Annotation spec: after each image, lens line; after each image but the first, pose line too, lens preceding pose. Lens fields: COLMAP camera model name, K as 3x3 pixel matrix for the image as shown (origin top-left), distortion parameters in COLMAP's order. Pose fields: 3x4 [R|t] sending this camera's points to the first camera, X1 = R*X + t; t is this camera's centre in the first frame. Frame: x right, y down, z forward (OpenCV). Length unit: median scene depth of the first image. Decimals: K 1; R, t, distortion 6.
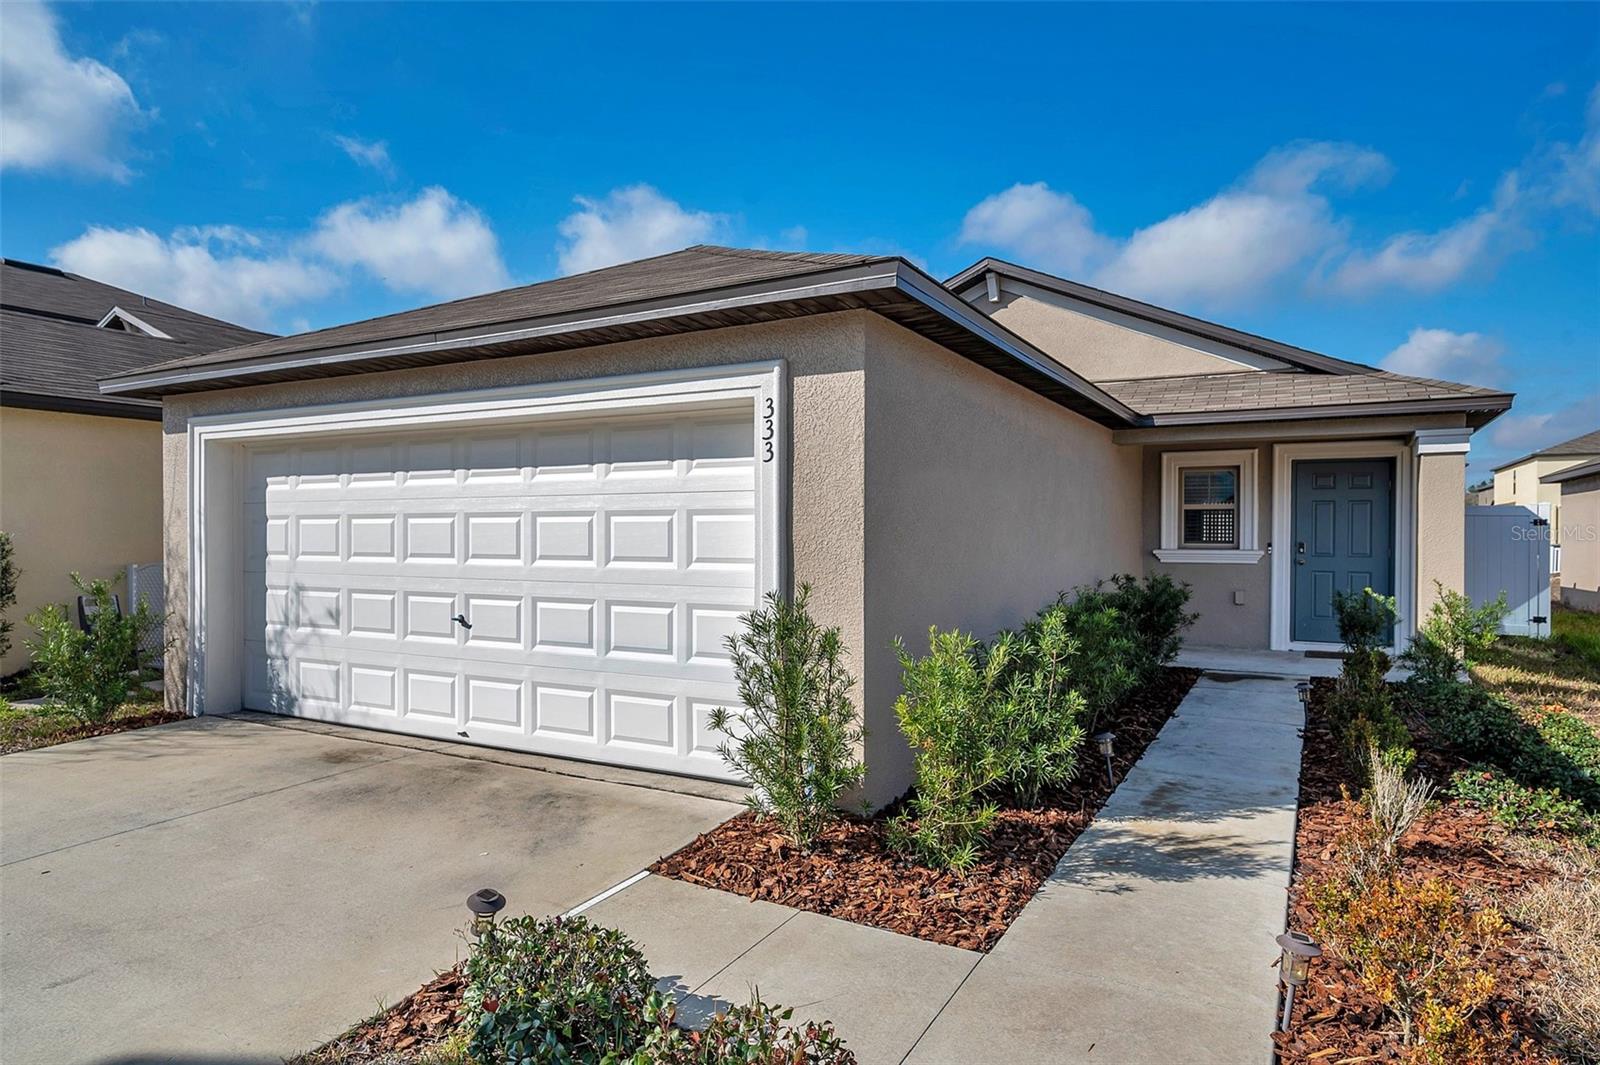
lens RADIAL K [[952.1, 0, 800.1], [0, 952.1, 536.6], [0, 0, 1]] dist [-0.001689, 0.000200]
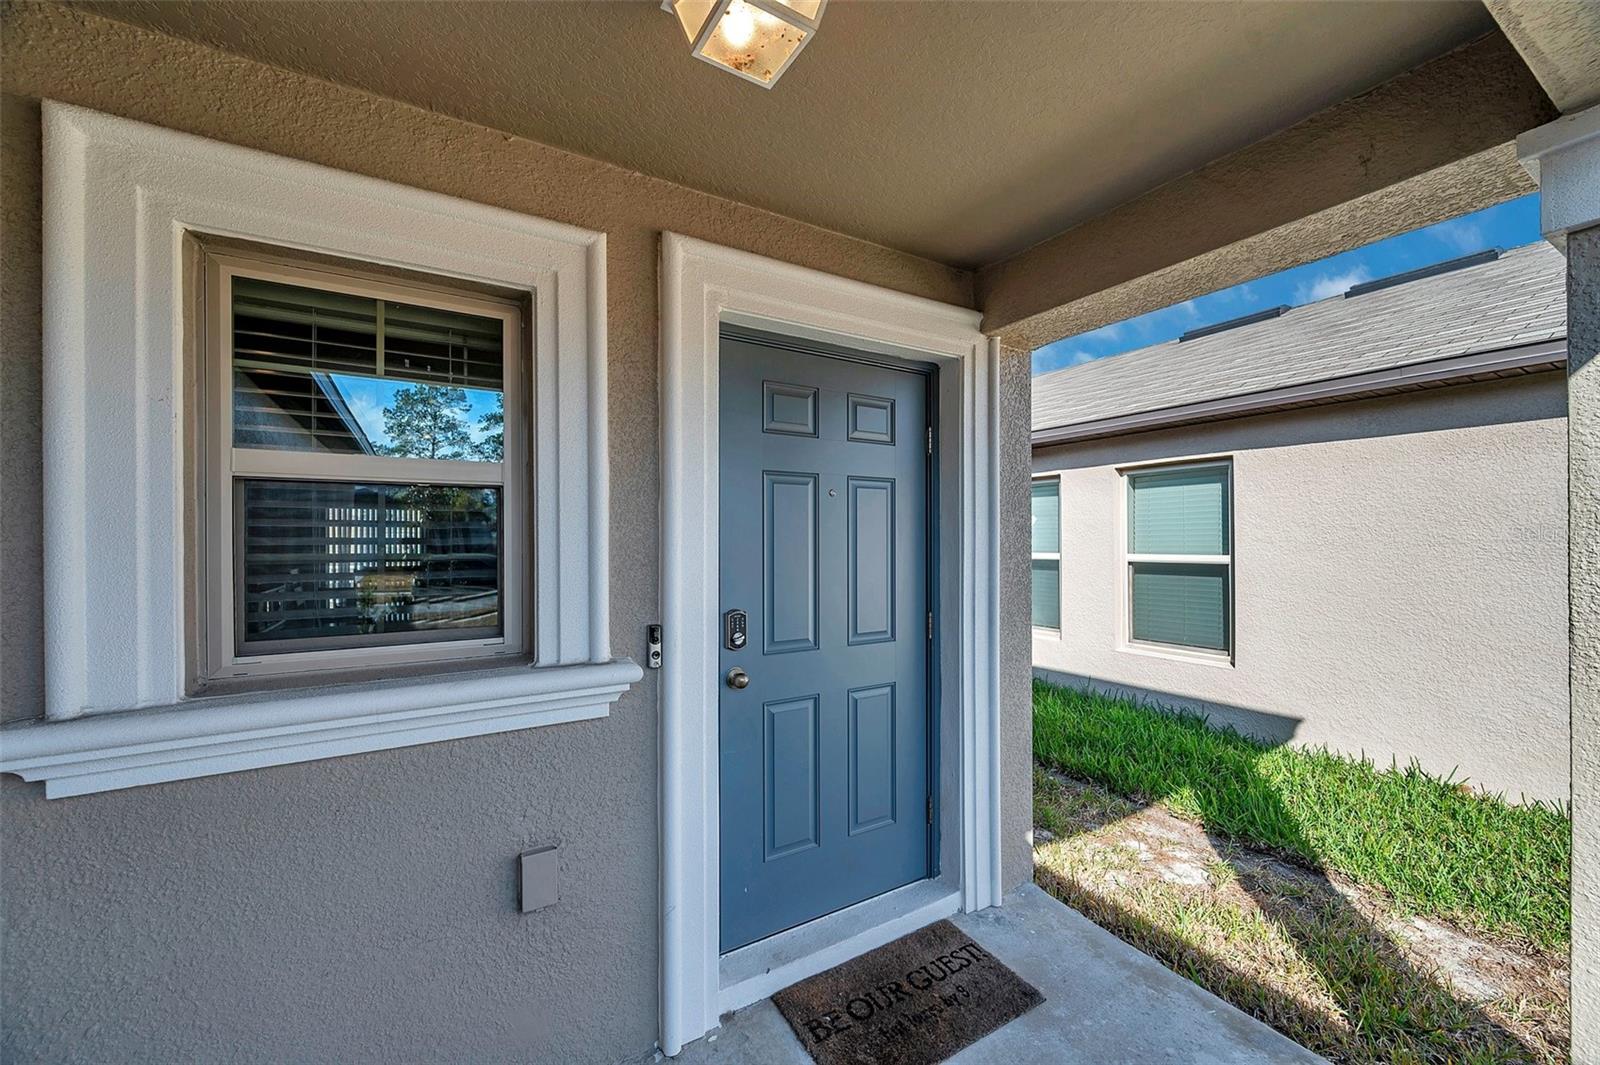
lens RADIAL K [[635.3, 0, 810.7], [0, 635.3, 538.9], [0, 0, 1]] dist [-0.000609, 0.000544]
pose [[0.493751, -0.005082, 0.869588, 0.367901], [0.010409, 0.999946, -0.000066, -0.015633], [-0.869541, 0.009084, 0.493777, 0.880402]]
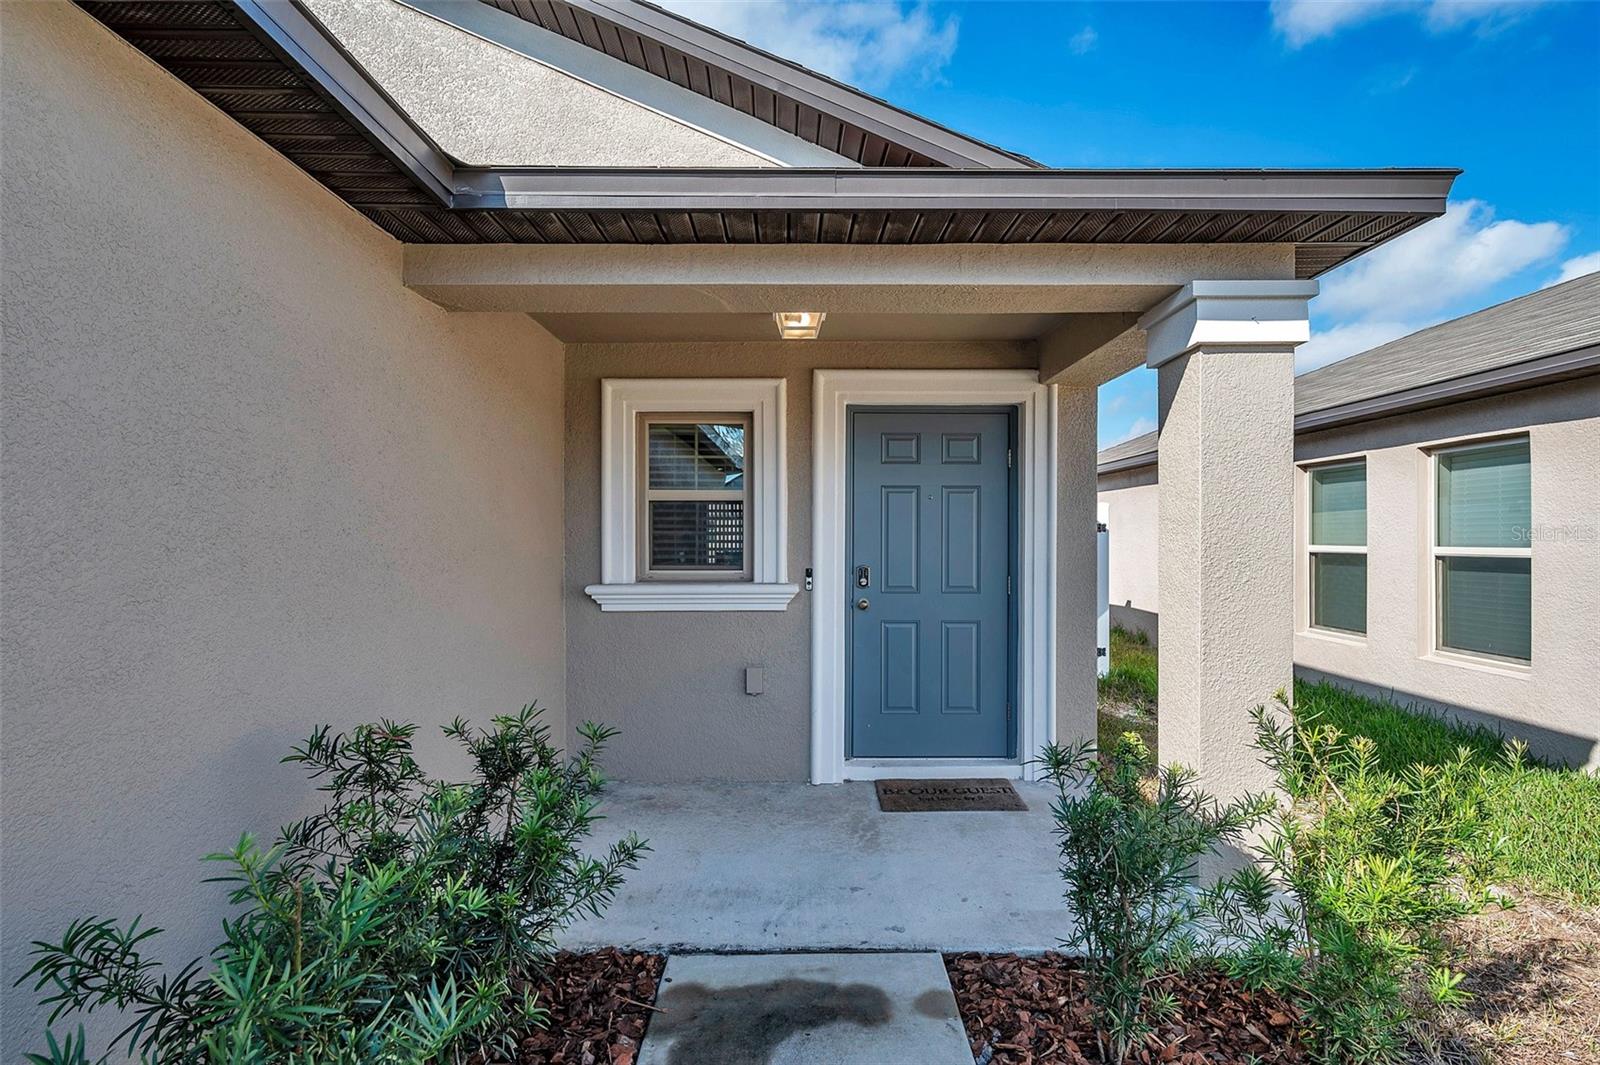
lens RADIAL K [[793.5, 0, 804.3], [0, 793.5, 534.5], [0, 0, 1]] dist [0.006537, -0.000548]
pose [[0.872757, -0.002933, 0.488146, 0.288217], [0.005888, 0.999972, -0.004520, -0.009323], [-0.488119, 0.006819, 0.872750, 0.637917]]
